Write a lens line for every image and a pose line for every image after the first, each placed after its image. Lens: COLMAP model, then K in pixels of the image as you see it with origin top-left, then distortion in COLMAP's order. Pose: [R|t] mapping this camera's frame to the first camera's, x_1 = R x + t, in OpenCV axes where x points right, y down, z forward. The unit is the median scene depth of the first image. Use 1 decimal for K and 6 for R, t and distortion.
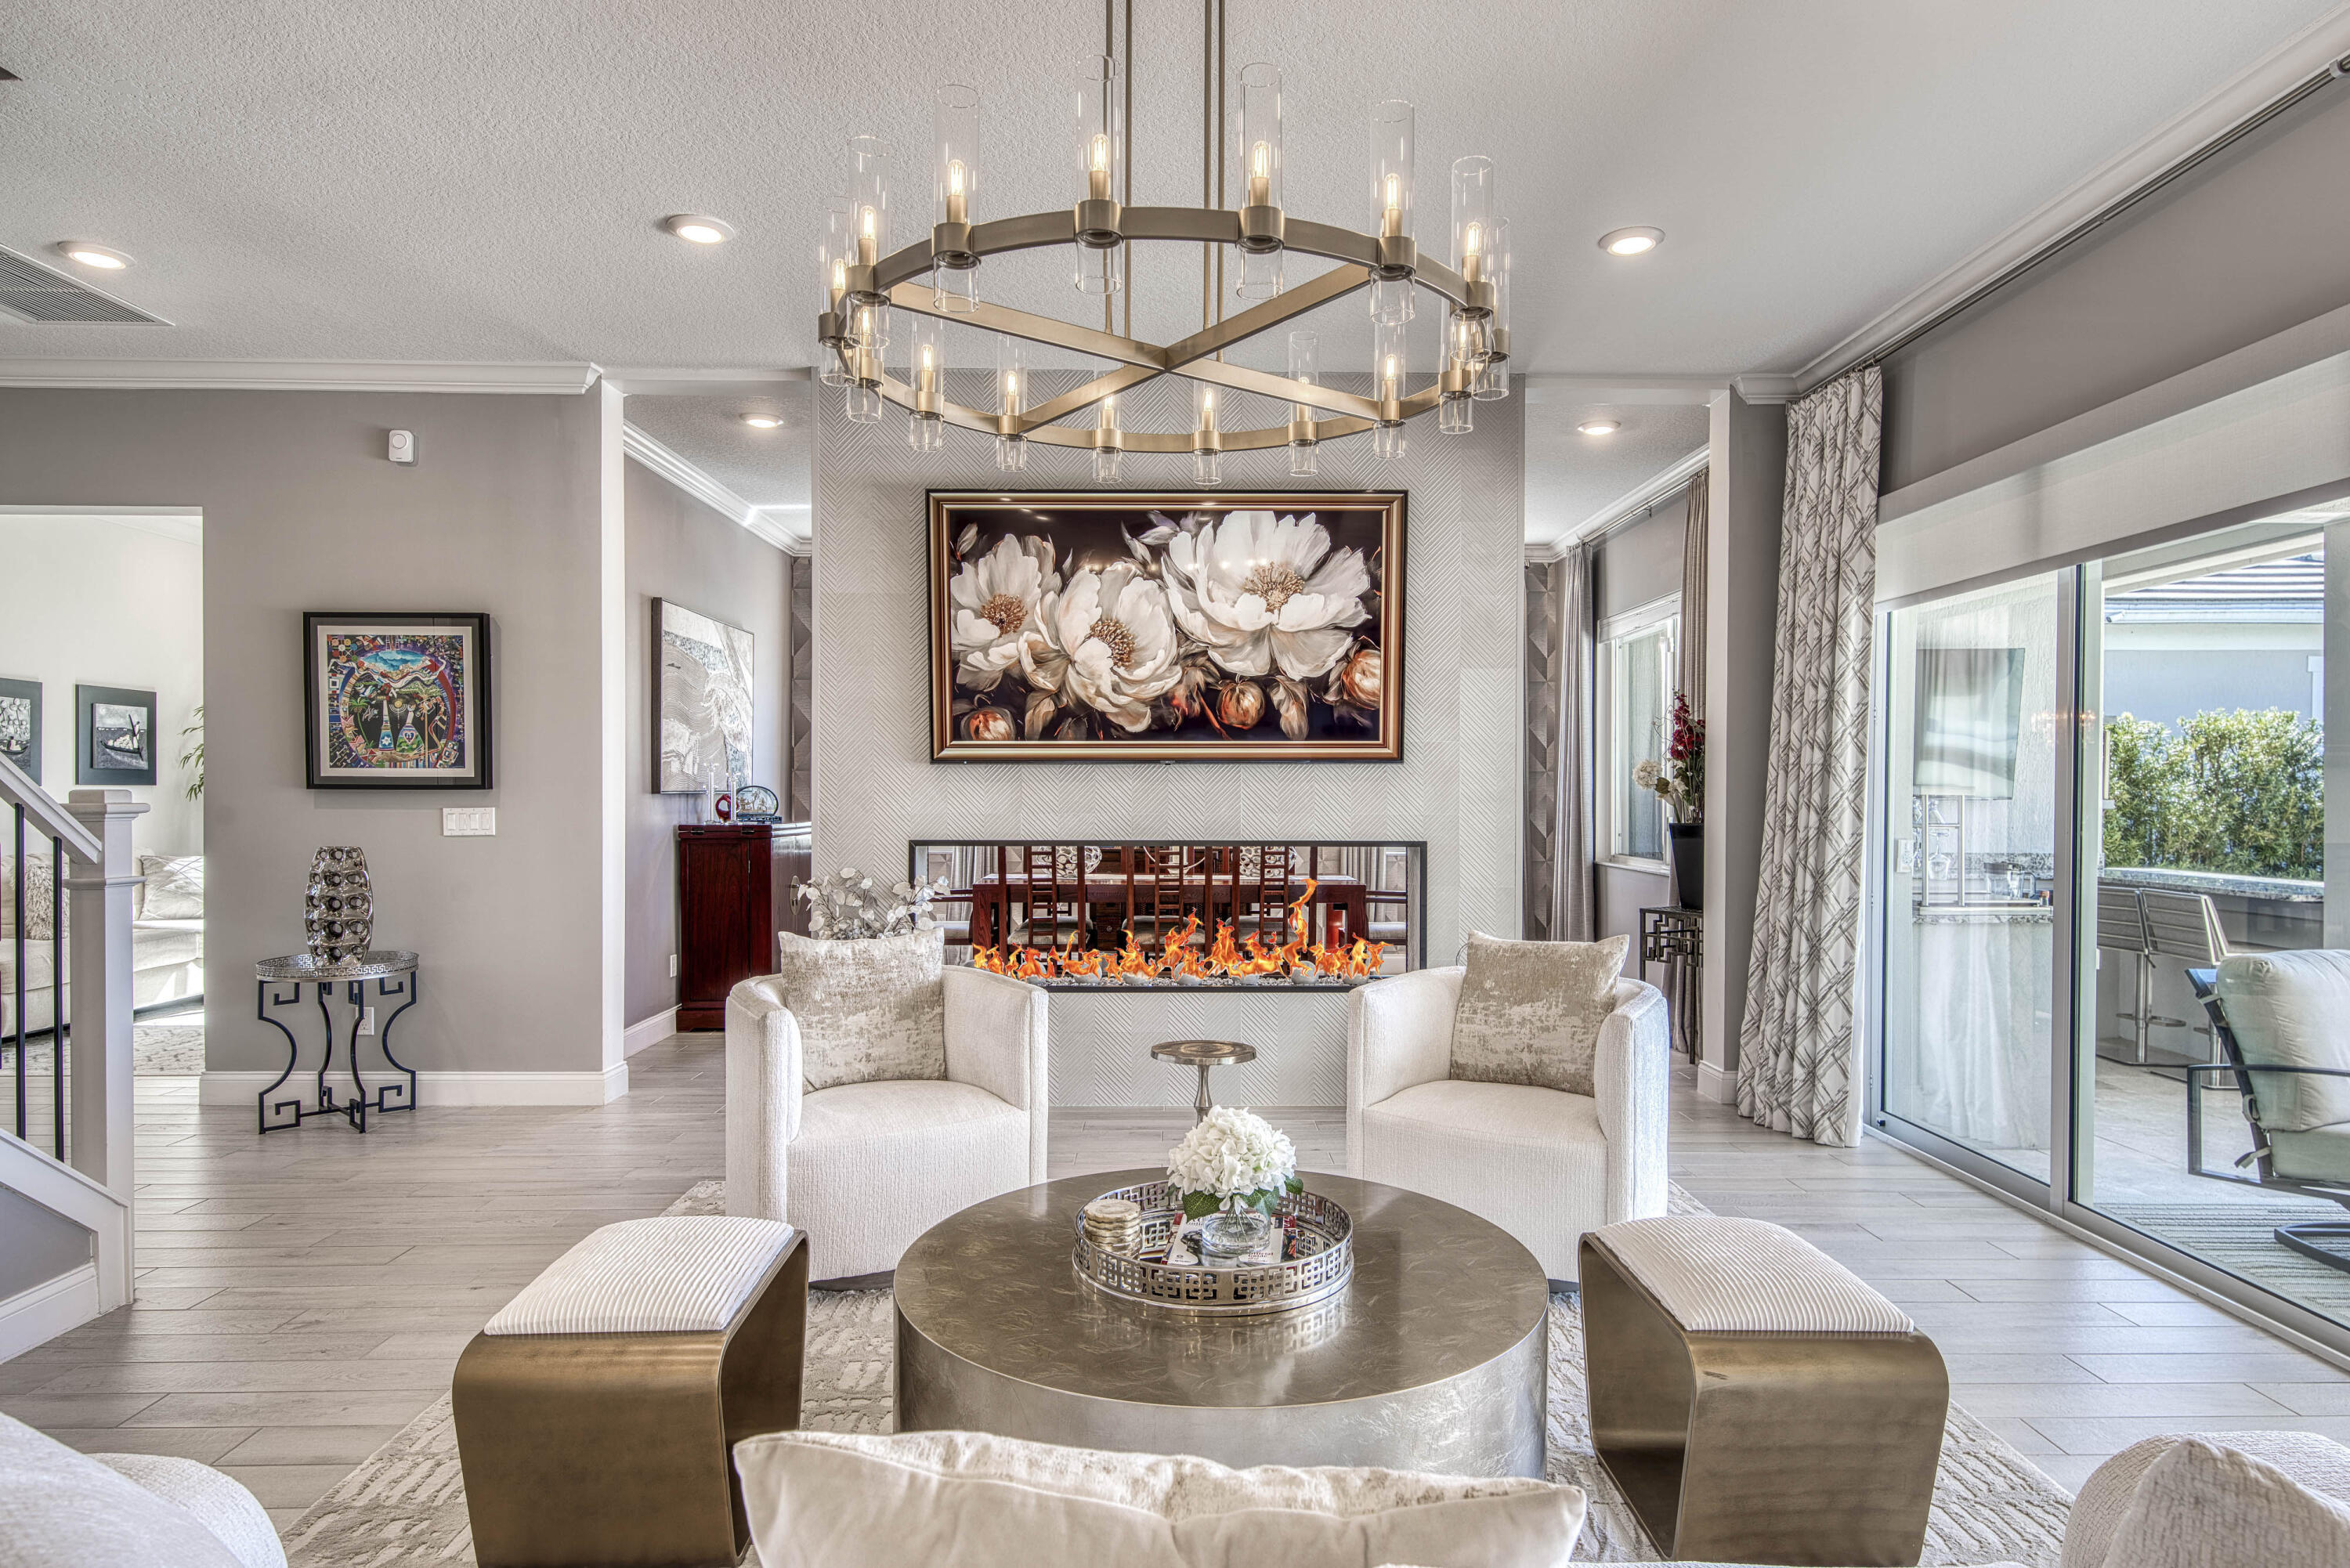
lens RADIAL K [[1308.3, 0, 1197.3], [0, 1308.3, 802.7], [0, 0, 1]] dist [0.016149, -0.006966]
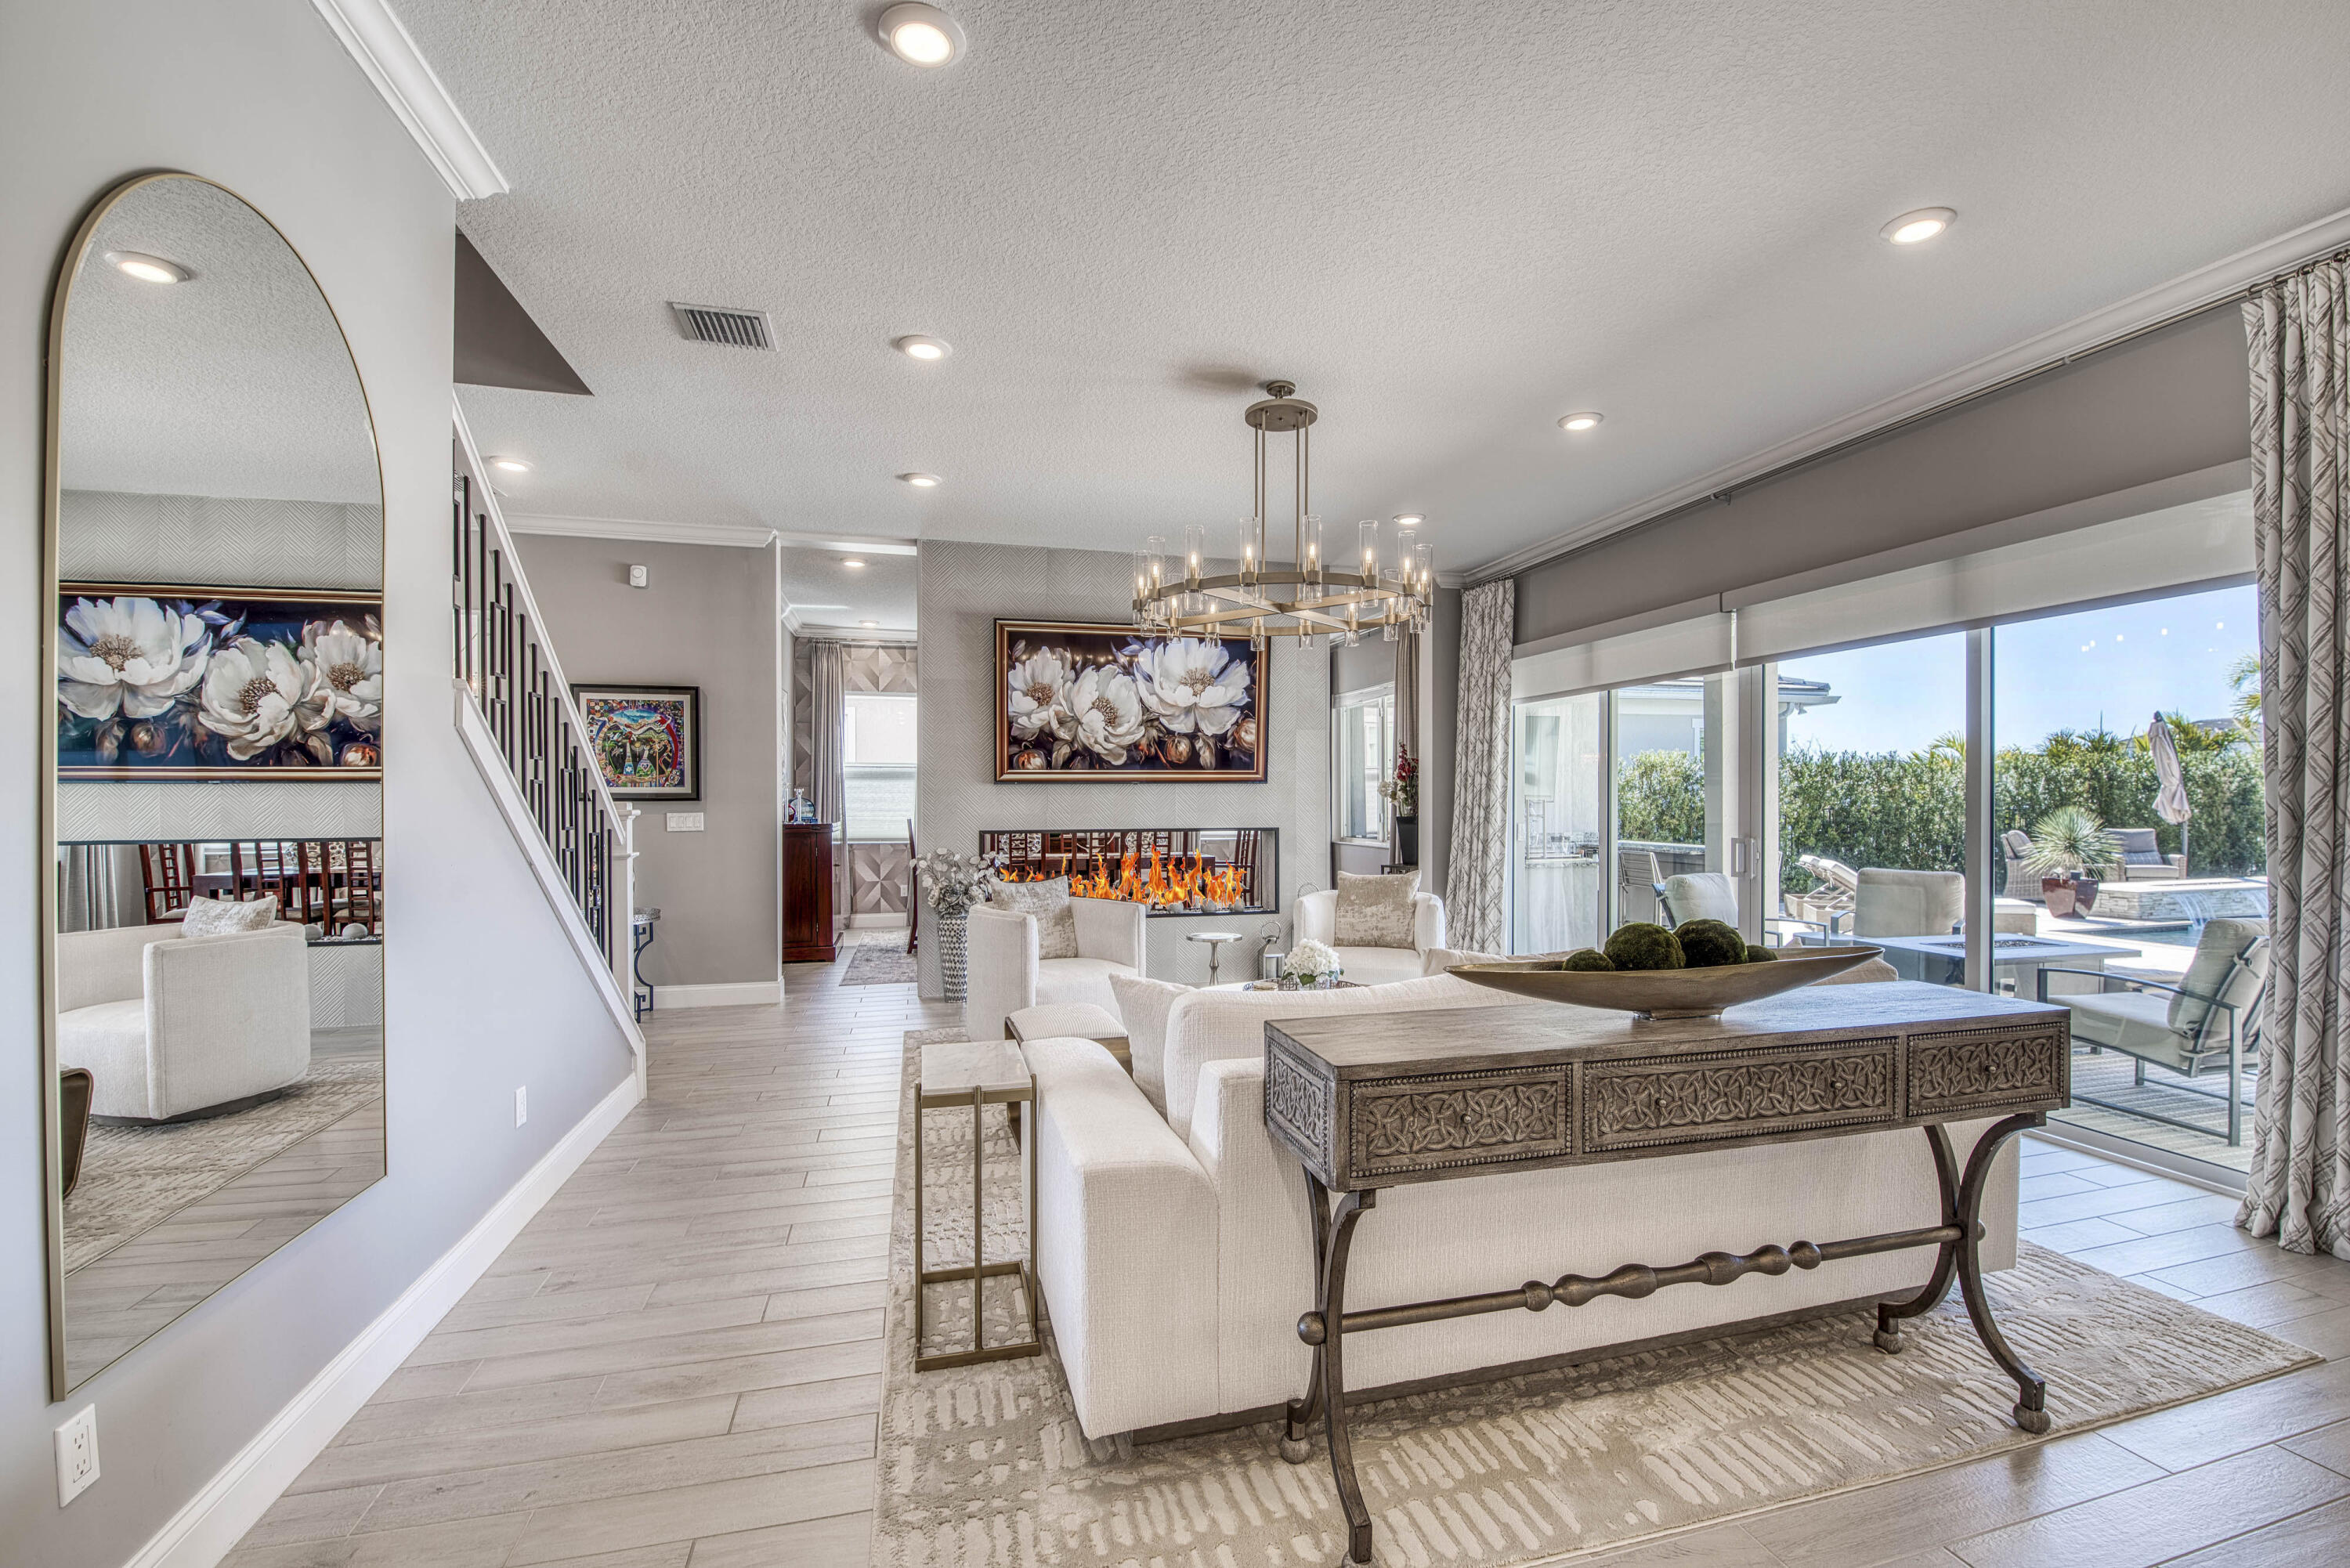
lens RADIAL K [[1011.6, 0, 1199.4], [0, 1011.6, 806.3], [0, 0, 1]] dist [-0.004723, -0.008117]
pose [[0.968859, -0.006465, 0.247529, -0.269490], [0.006934, 0.999975, -0.001023, 0.001398], [-0.247516, 0.002708, 0.968880, -0.295409]]
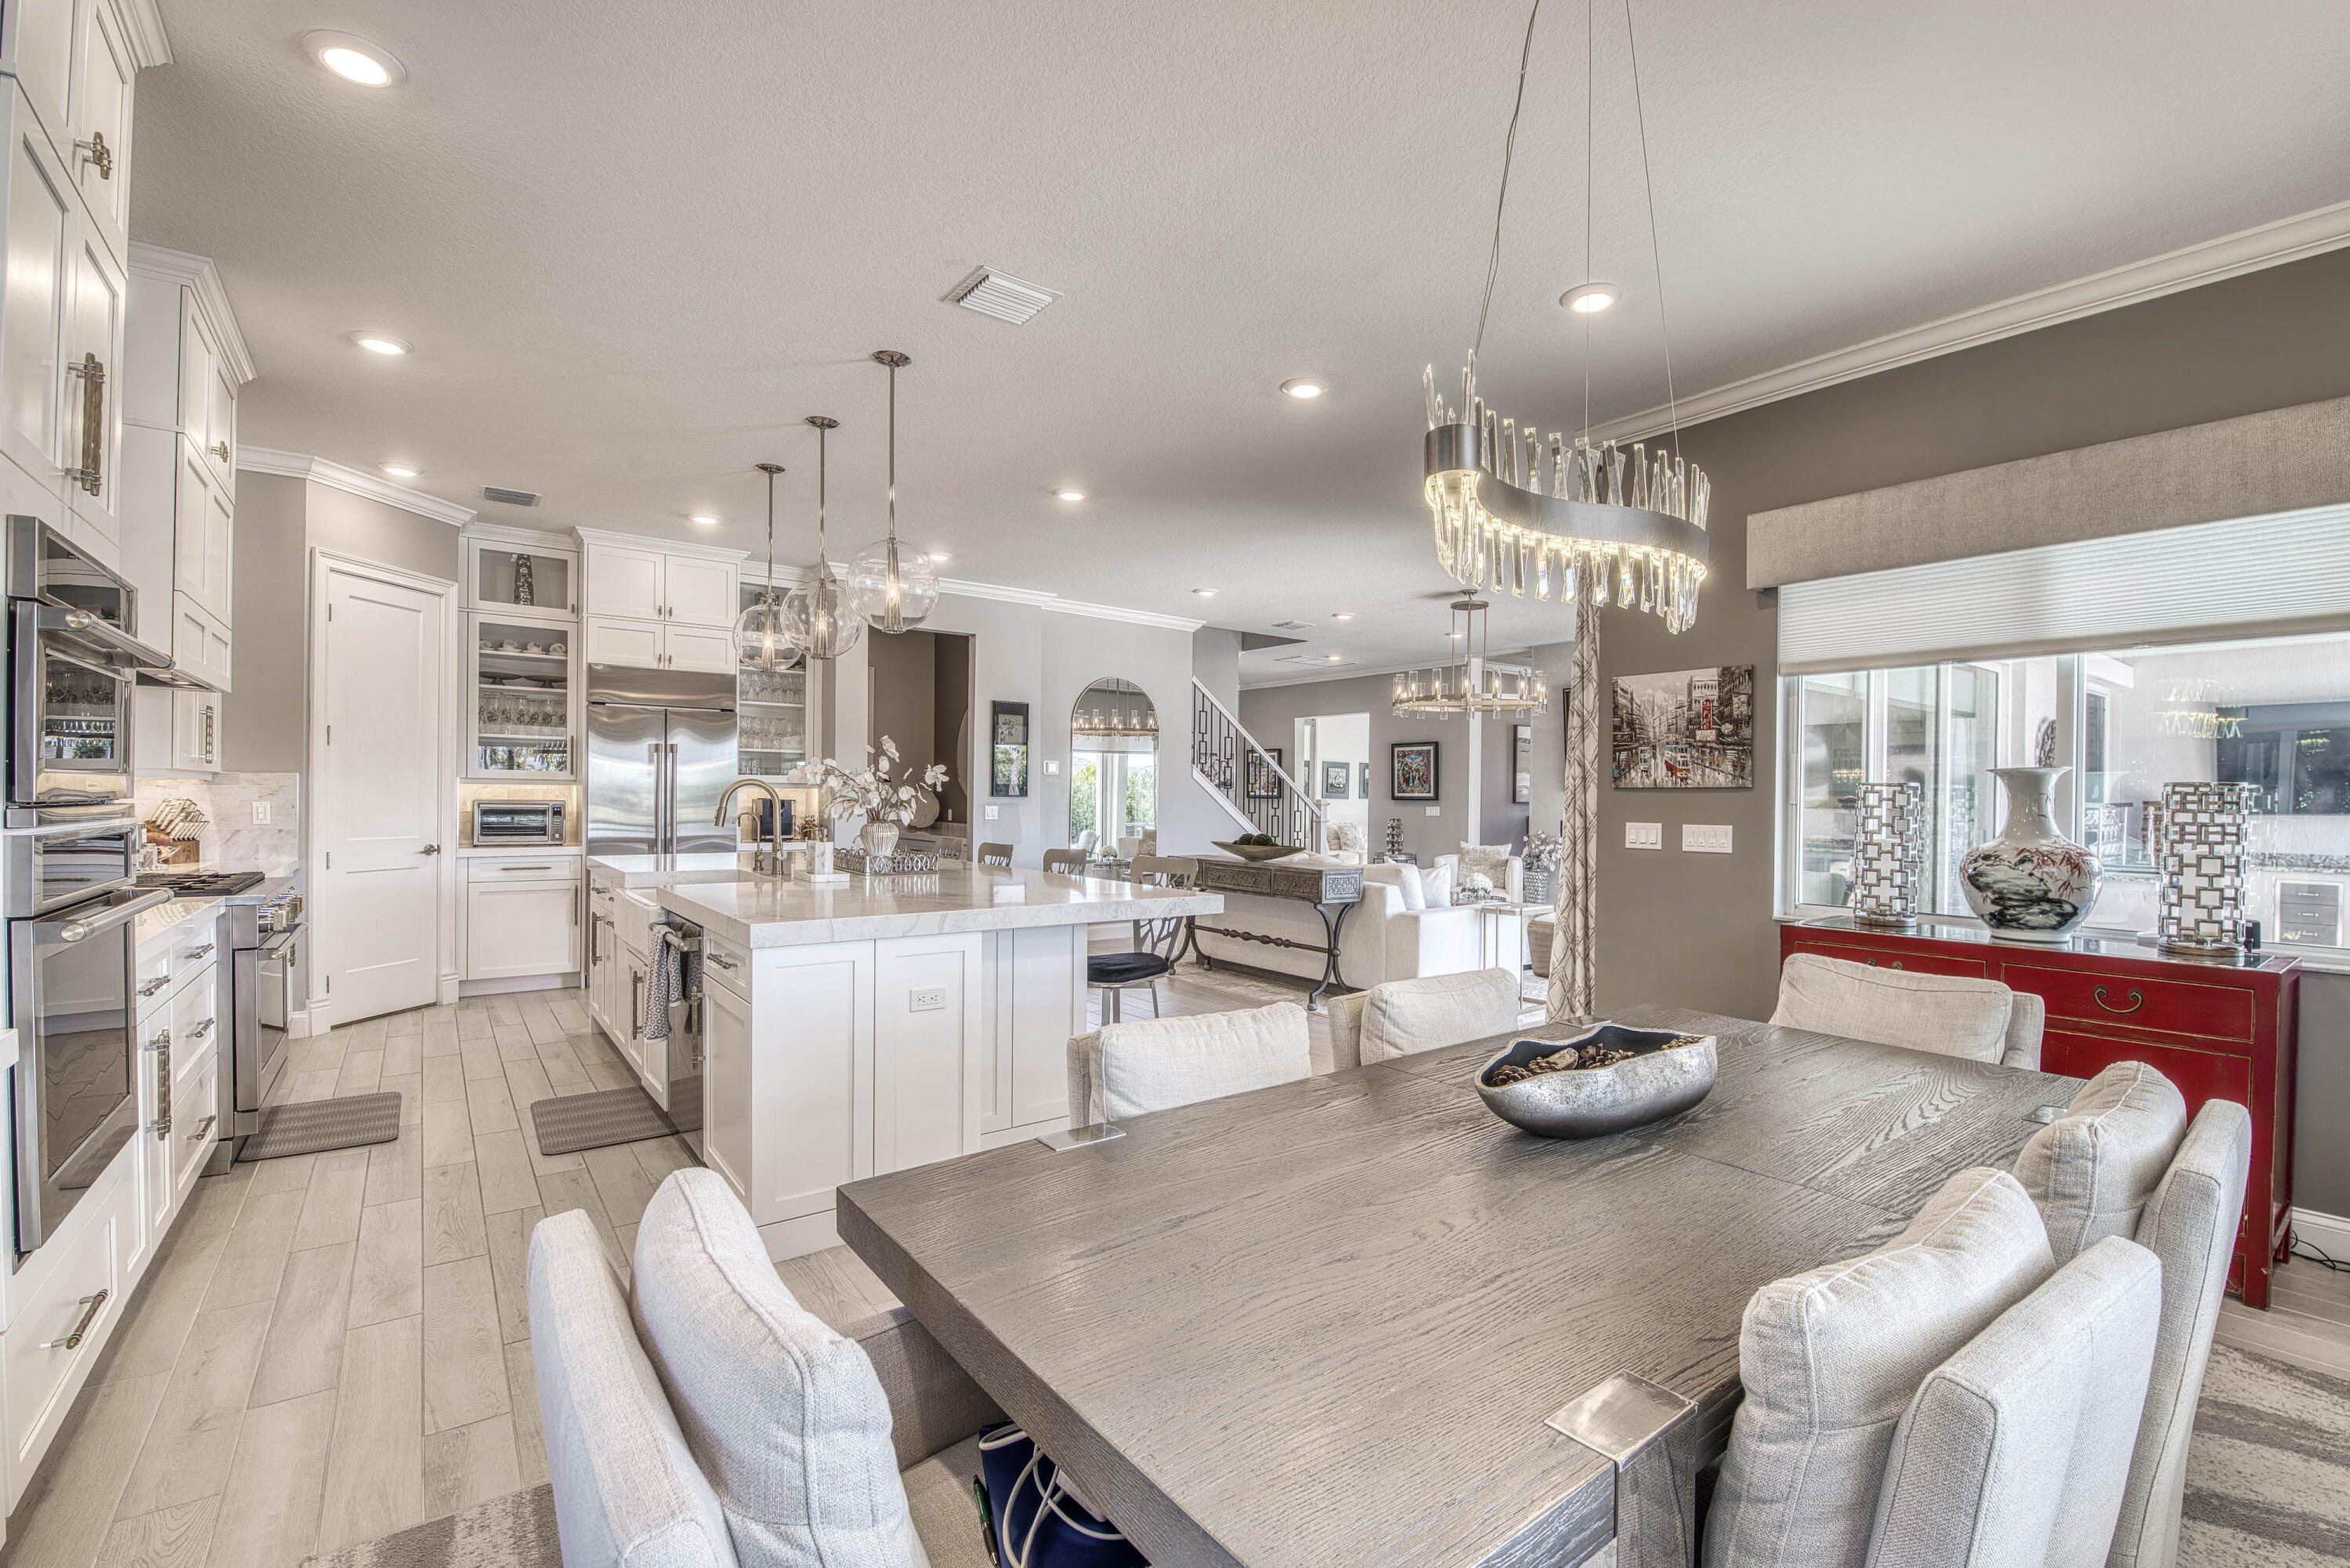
lens RADIAL K [[1011.6, 0, 1200.4], [0, 1011.6, 804.4], [0, 0, 1]] dist [-0.004723, -0.008117]
pose [[0.592809, 0.008987, -0.805293, 0.999063], [-0.017151, 0.999852, -0.001468, 0.011616], [0.805161, 0.014682, 0.592875, -0.798142]]
